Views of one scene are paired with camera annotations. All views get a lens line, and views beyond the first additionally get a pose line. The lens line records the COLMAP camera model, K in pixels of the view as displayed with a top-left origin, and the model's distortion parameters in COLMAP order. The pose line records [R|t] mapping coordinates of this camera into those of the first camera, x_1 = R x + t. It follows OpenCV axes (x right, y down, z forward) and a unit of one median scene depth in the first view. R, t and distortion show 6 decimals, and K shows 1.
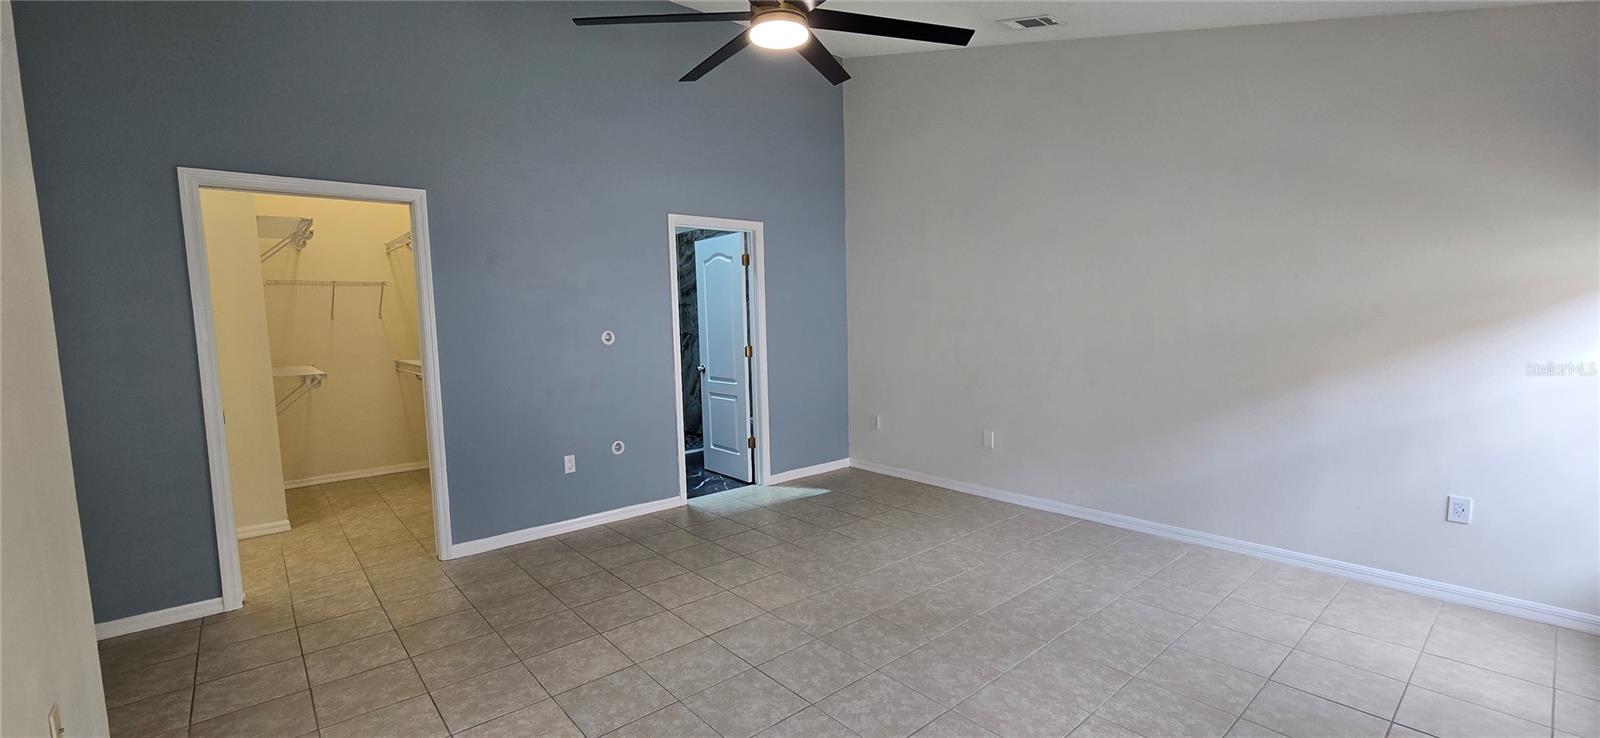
lens RADIAL K [[653.9, 0, 791.3], [0, 653.9, 380.8], [0, 0, 1]] dist [-0.004112, 0.000114]
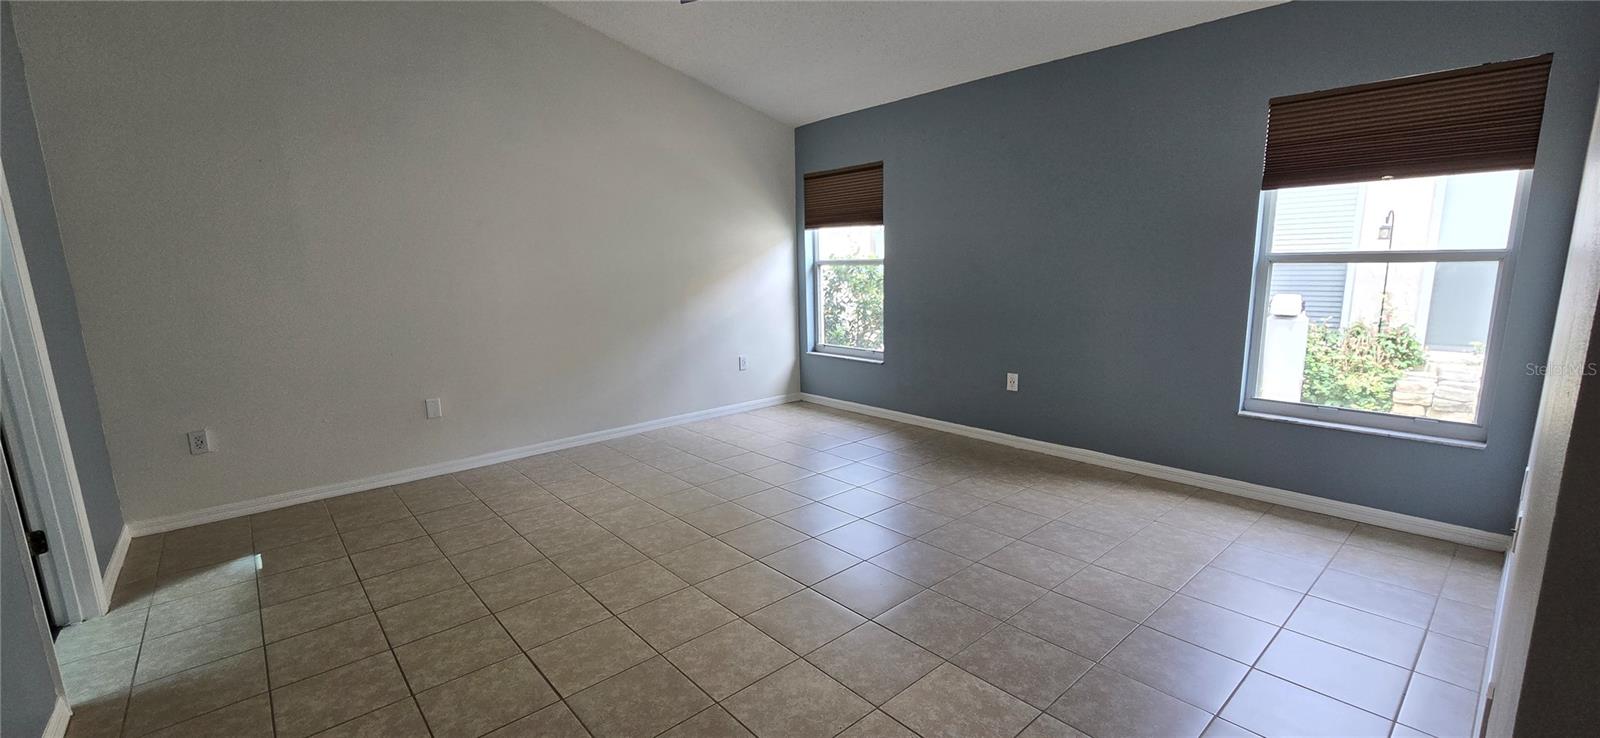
lens RADIAL K [[653.9, 0, 791.3], [0, 653.9, 380.8], [0, 0, 1]] dist [-0.004112, 0.000114]
pose [[-0.011151, -0.161640, 0.986787, -0.715578], [0.121175, 0.979357, 0.161792, -0.035777], [-0.992568, 0.121379, 0.008666, 0.684277]]
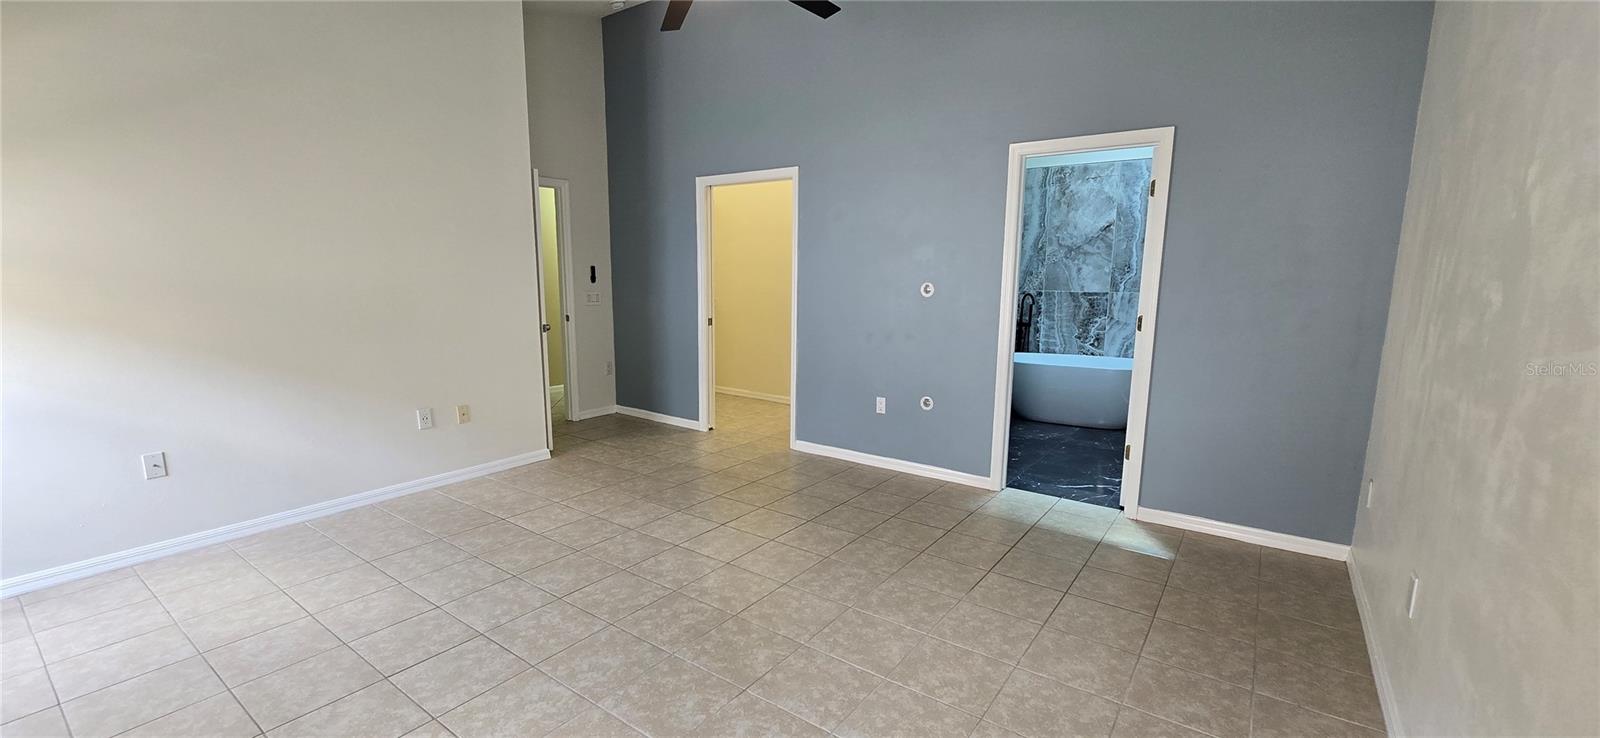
lens RADIAL K [[653.9, 0, 791.3], [0, 653.9, 380.8], [0, 0, 1]] dist [-0.004112, 0.000114]
pose [[0.234880, 0.185399, -0.954180, 0.751197], [-0.107981, 0.980542, 0.163941, -0.084608], [0.966008, 0.064527, 0.250329, 0.681958]]
